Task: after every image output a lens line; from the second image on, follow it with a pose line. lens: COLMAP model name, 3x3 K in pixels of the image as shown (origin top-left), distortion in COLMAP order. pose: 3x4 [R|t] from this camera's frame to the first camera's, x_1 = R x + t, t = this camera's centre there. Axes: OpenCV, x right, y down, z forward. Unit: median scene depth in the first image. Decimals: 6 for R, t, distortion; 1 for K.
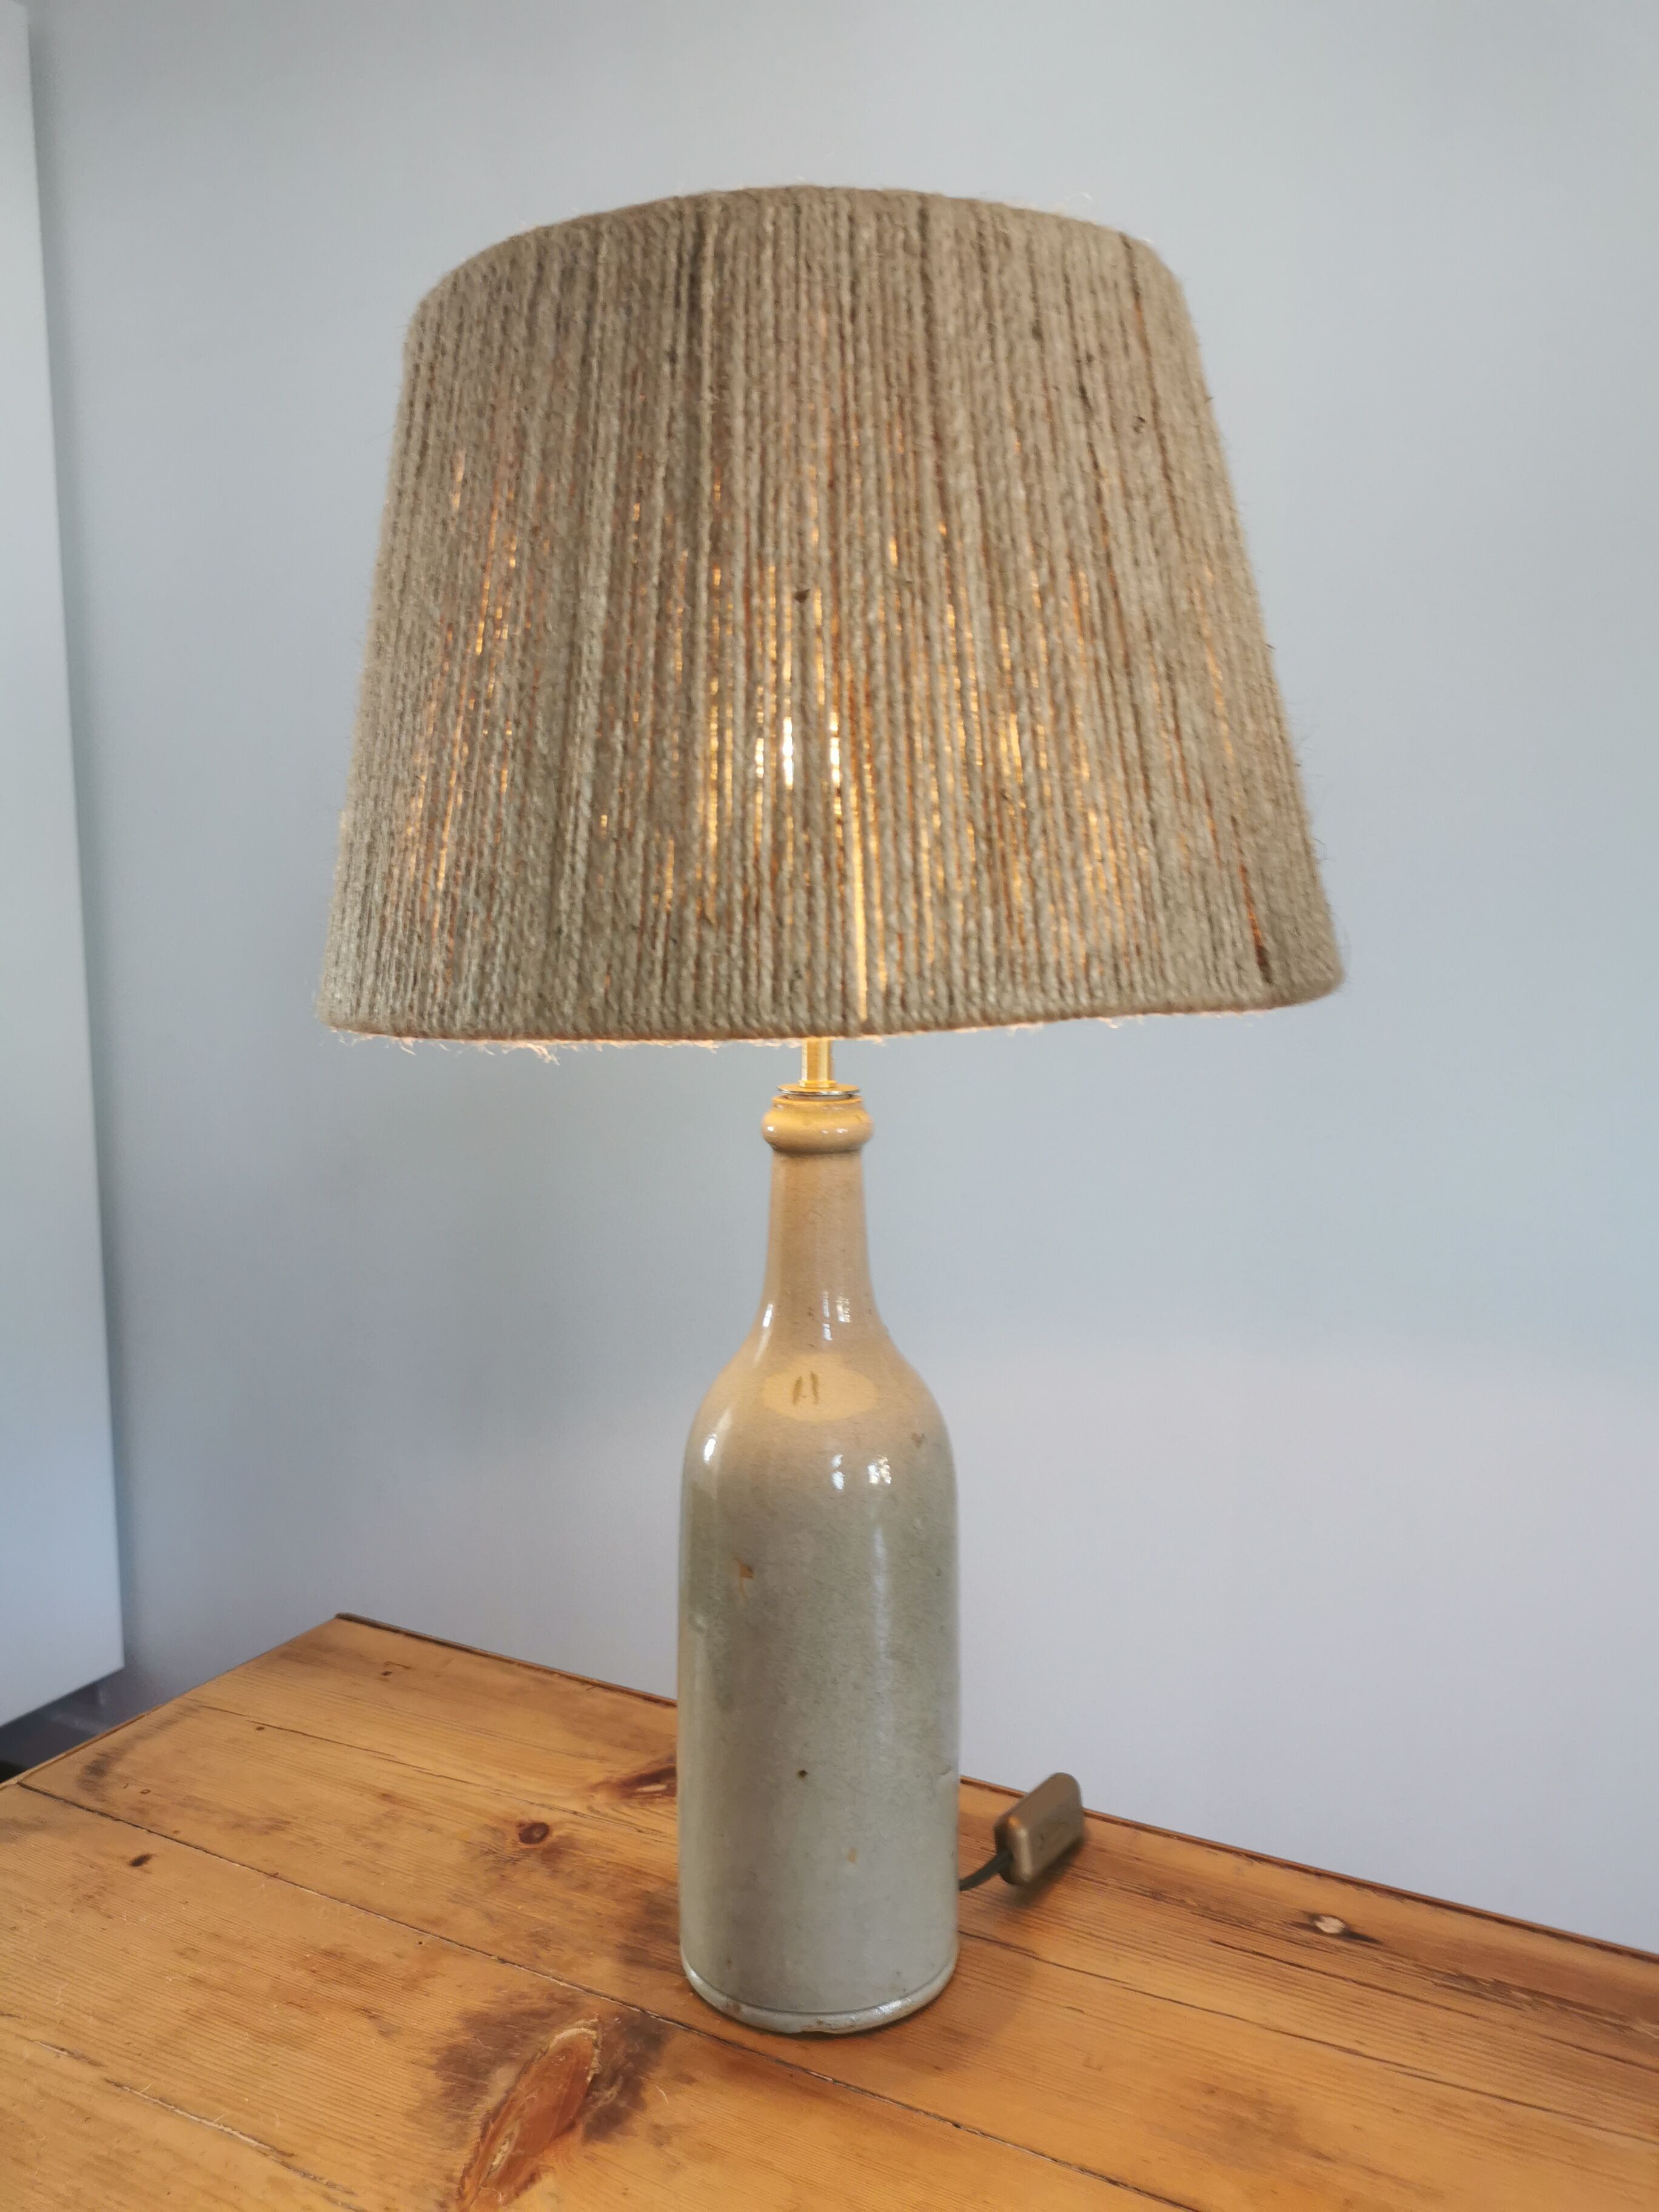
lens RADIAL K [[1732.8, 0, 830.9], [0, 1732.8, 1108.2], [0, 0, 1]] dist [0.049406, -0.062762]
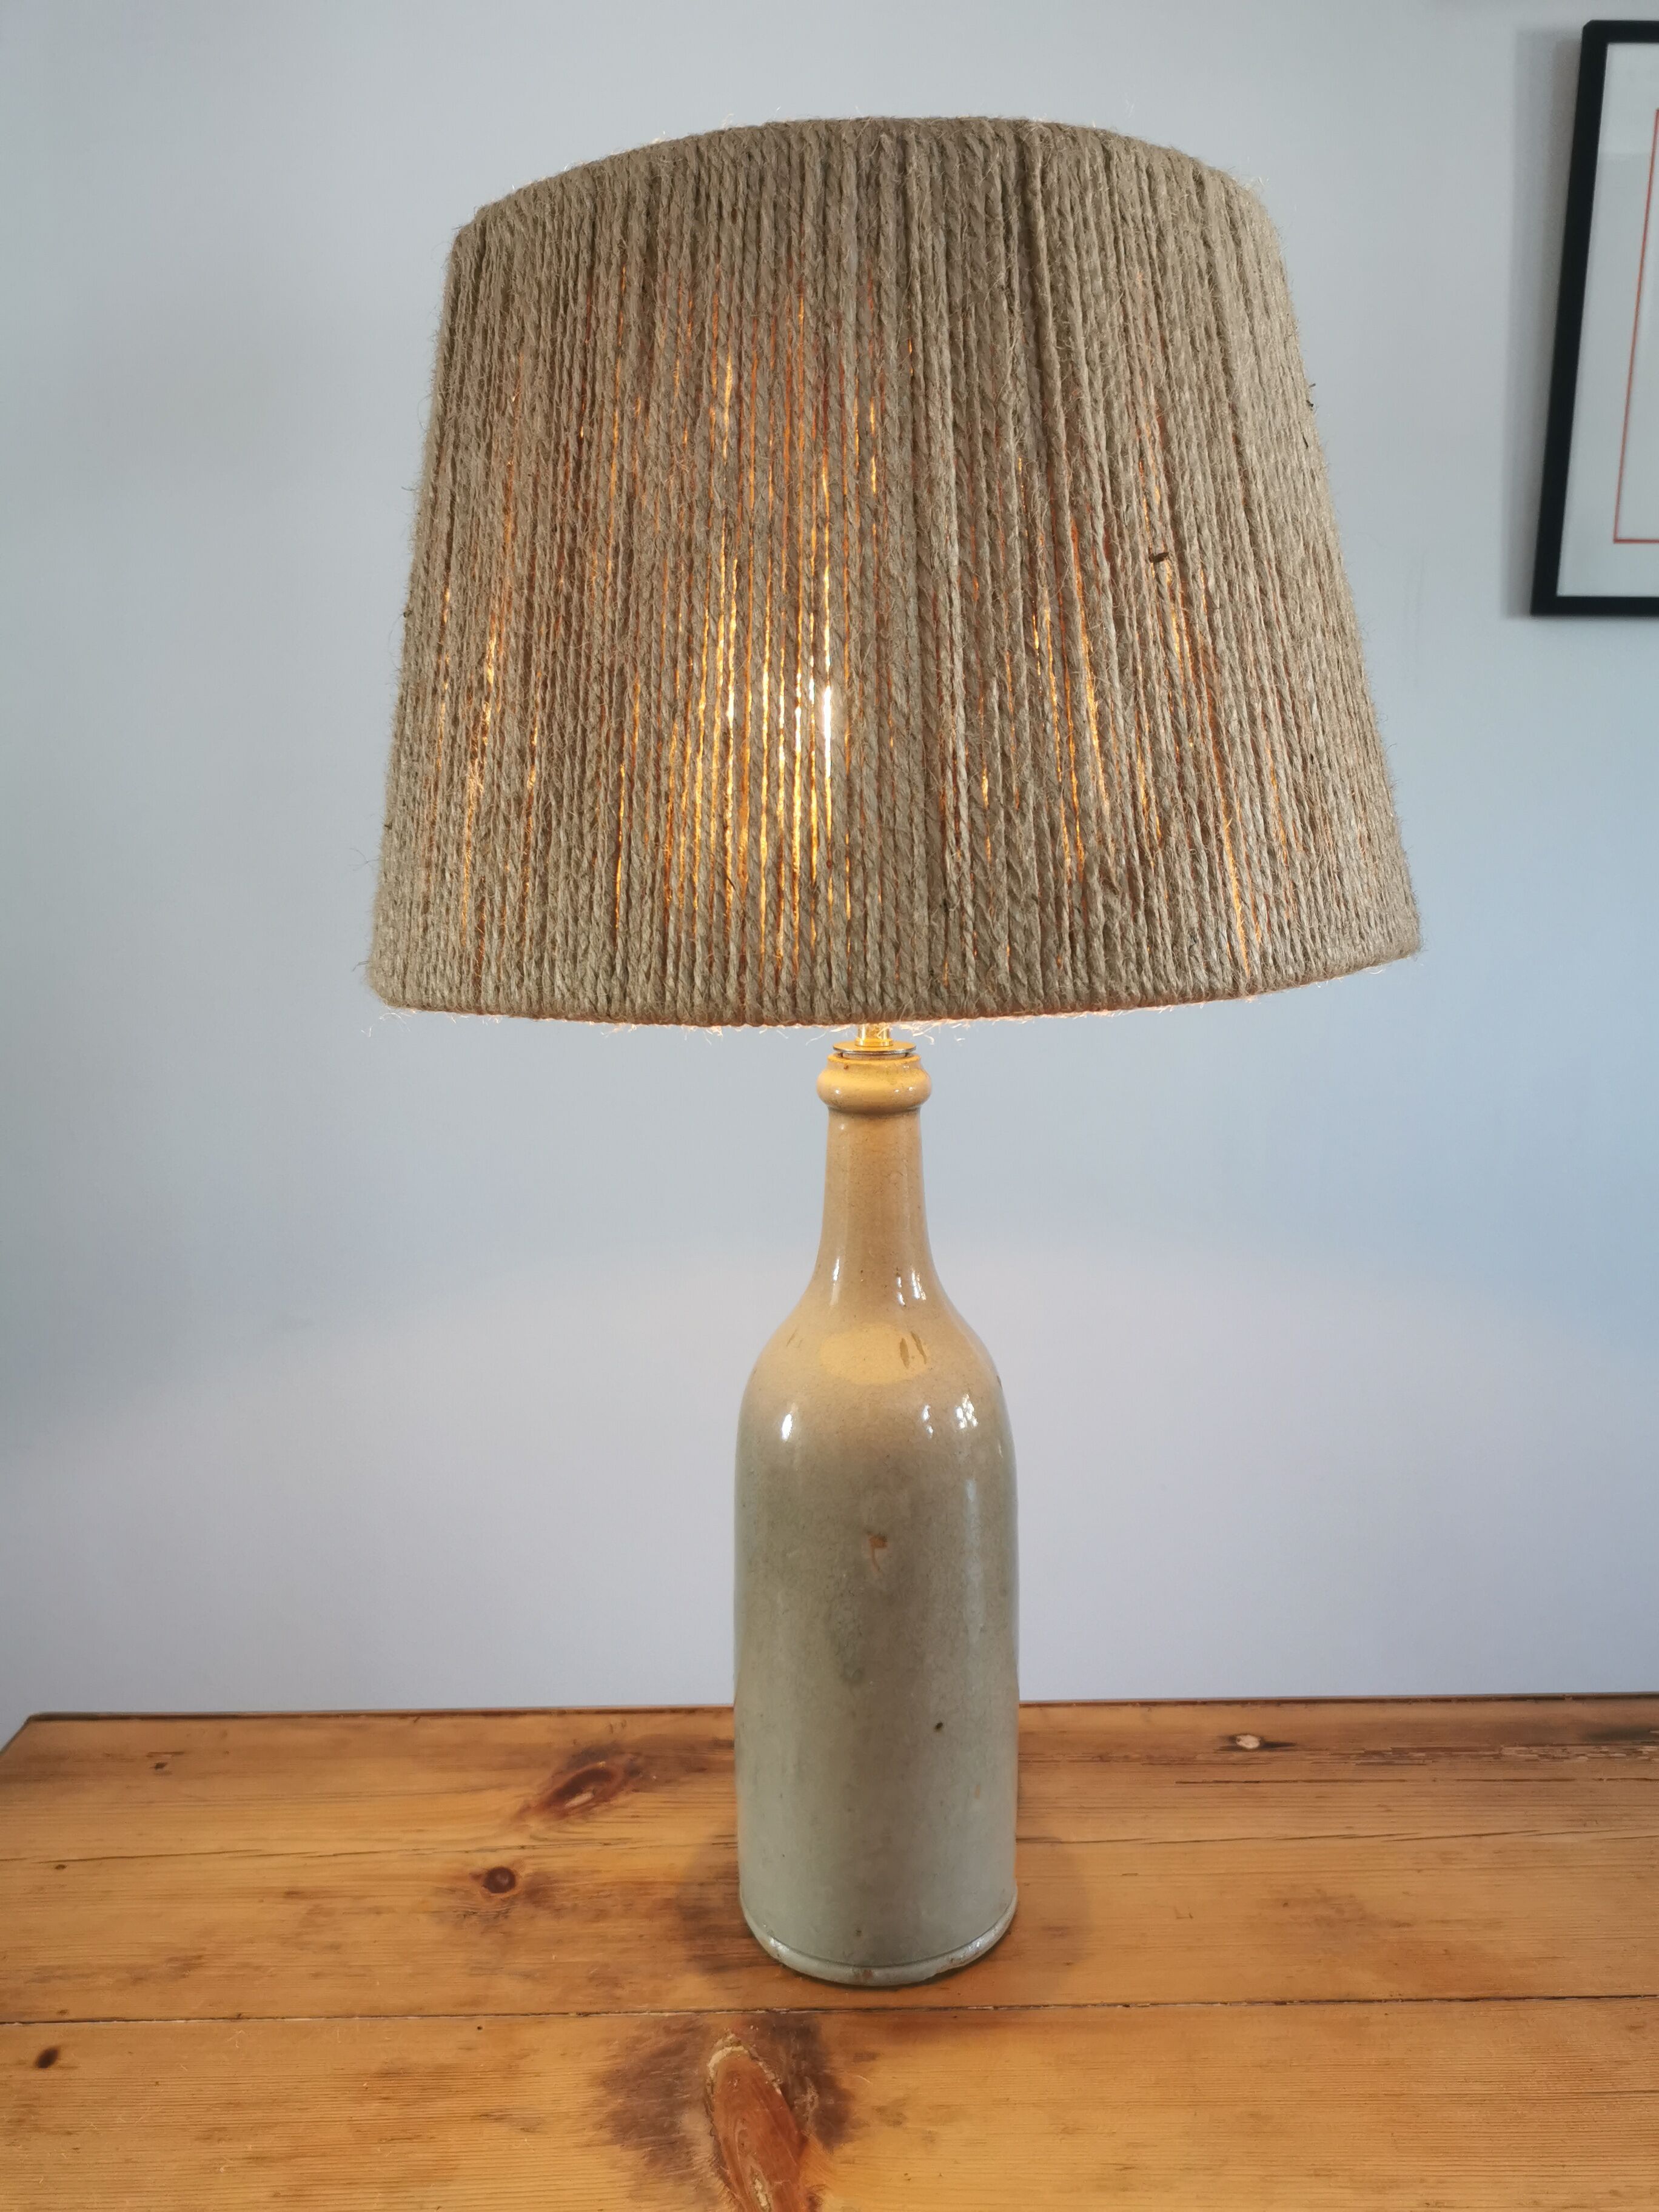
lens RADIAL K [[1734.4, 0, 835.0], [0, 1734.4, 1109.4], [0, 0, 1]] dist [0.052906, -0.068983]
pose [[0.877373, -0.091500, 0.471004, -0.658042], [0.068277, 0.995468, 0.066200, -0.056786], [-0.474927, -0.025923, 0.879643, 0.193914]]
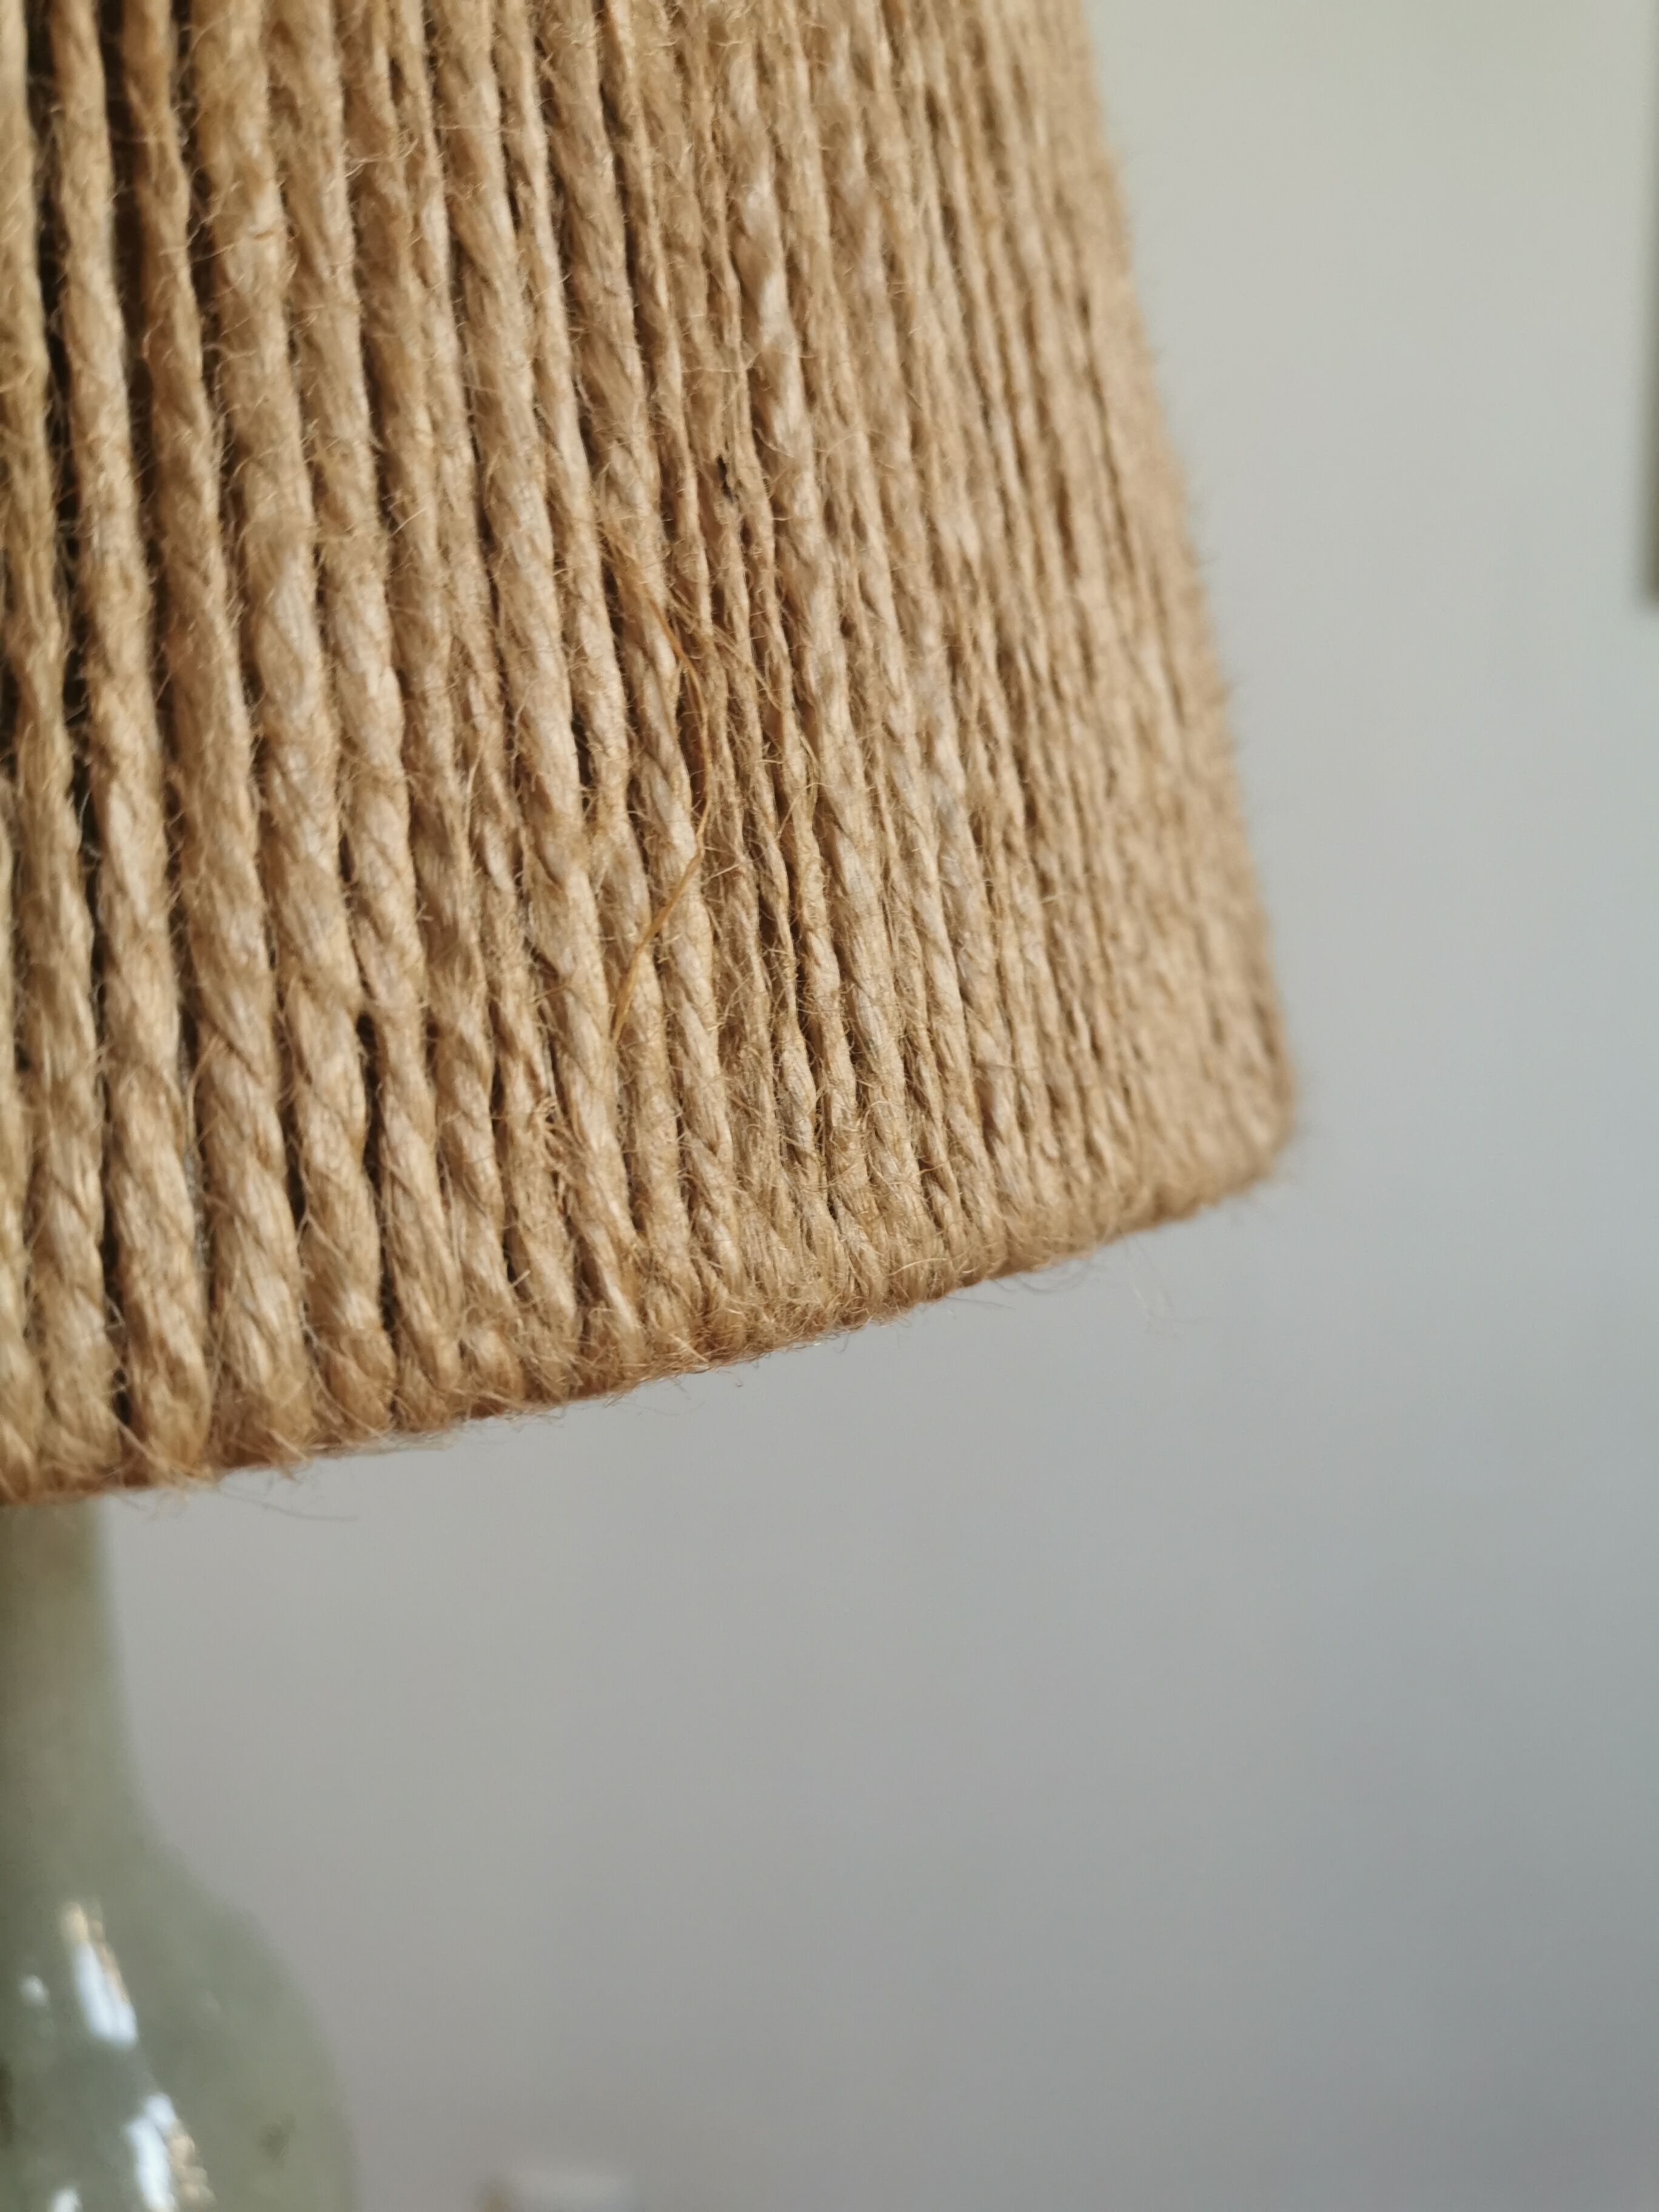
lens RADIAL K [[1833.1, 0, 826.6], [0, 1833.1, 1111.3], [0, 0, 1]] dist [-0.023097, -0.008648]
pose [[0.887333, -0.033307, 0.459924, -0.016956], [0.026717, 0.999426, 0.020832, -0.086764], [-0.460354, -0.006197, 0.887714, 0.724280]]
